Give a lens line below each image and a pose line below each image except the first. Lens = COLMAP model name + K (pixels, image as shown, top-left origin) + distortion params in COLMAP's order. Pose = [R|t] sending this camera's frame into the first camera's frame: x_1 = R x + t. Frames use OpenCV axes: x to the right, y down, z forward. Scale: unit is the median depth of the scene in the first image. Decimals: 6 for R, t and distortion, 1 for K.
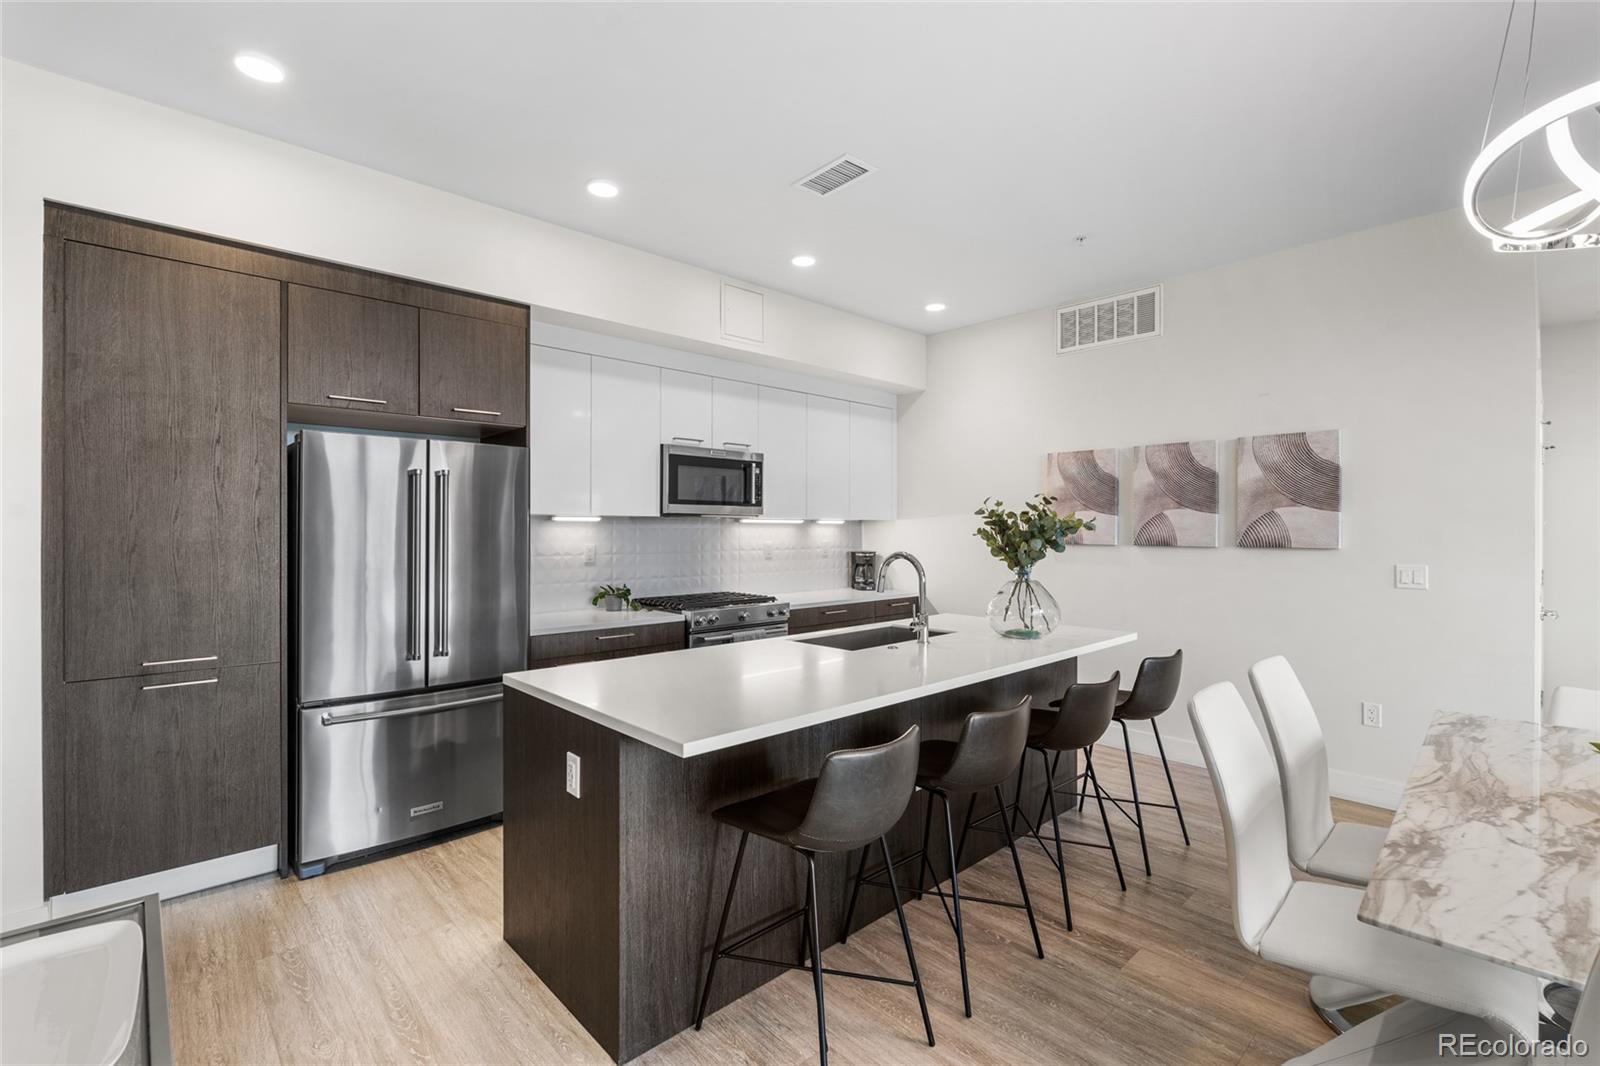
lens RADIAL K [[718.6, 0, 793.8], [0, 718.6, 529.3], [0, 0, 1]] dist [-0.003731, 0.001167]
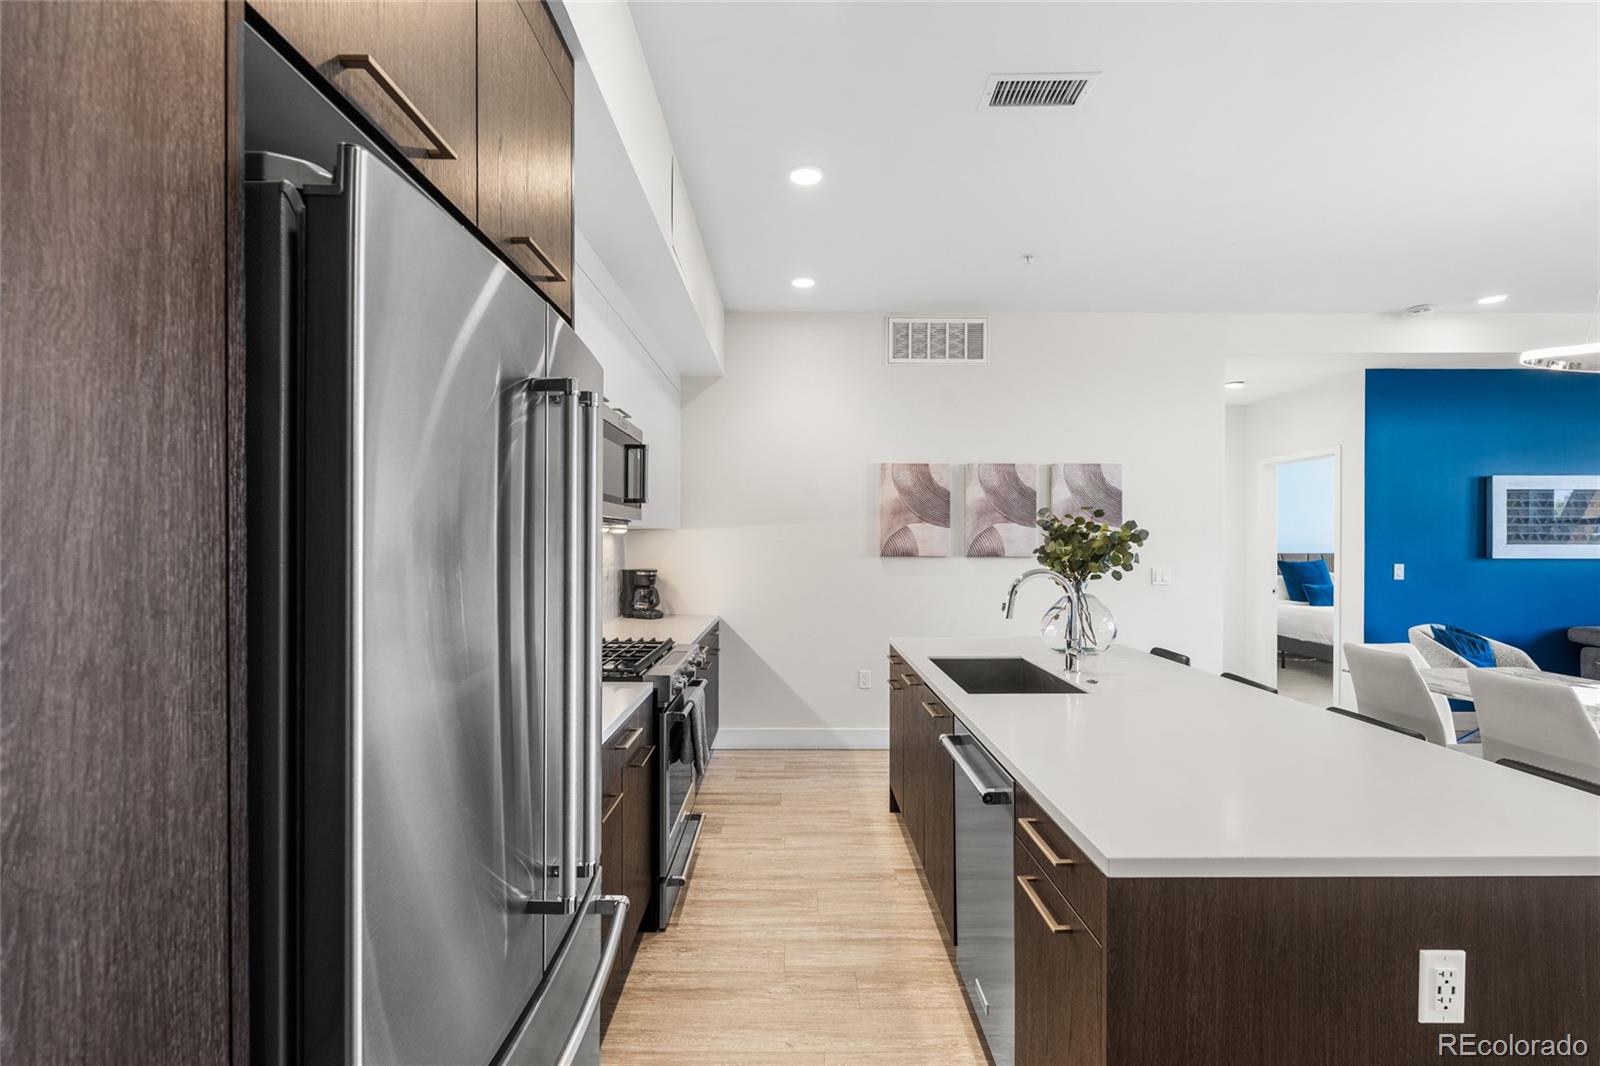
lens RADIAL K [[718.6, 0, 791.1], [0, 718.6, 549.6], [0, 0, 1]] dist [-0.003731, 0.001167]
pose [[0.674391, -0.008028, 0.738331, -0.517531], [0.000519, 0.999946, 0.010399, 0.001246], [-0.738374, -0.006630, 0.674359, 0.493856]]
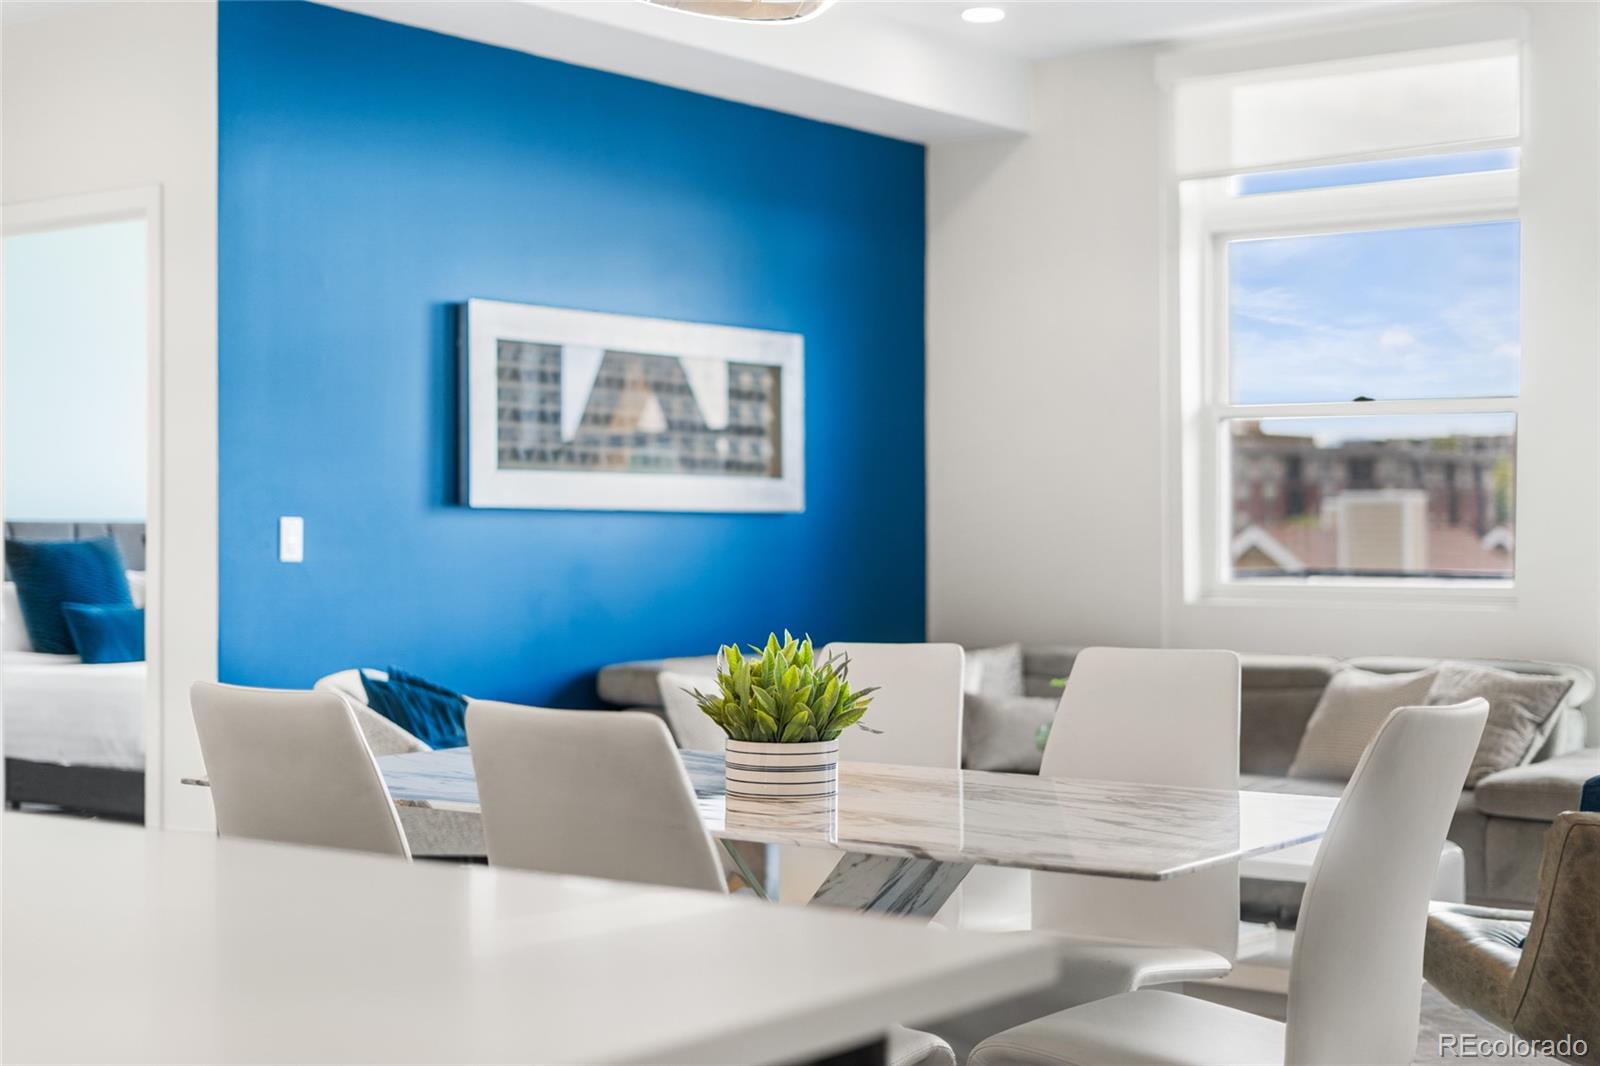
lens RADIAL K [[2368.4, 0, 800.3], [0, 2368.4, 521.4], [0, 0, 1]] dist [0.004071, 0.000000]
pose [[-0.183009, 0.005548, 0.983096, -0.448227], [-0.000824, 0.999983, -0.005797, 0.049700], [-0.983111, -0.001871, -0.183002, 0.510601]]
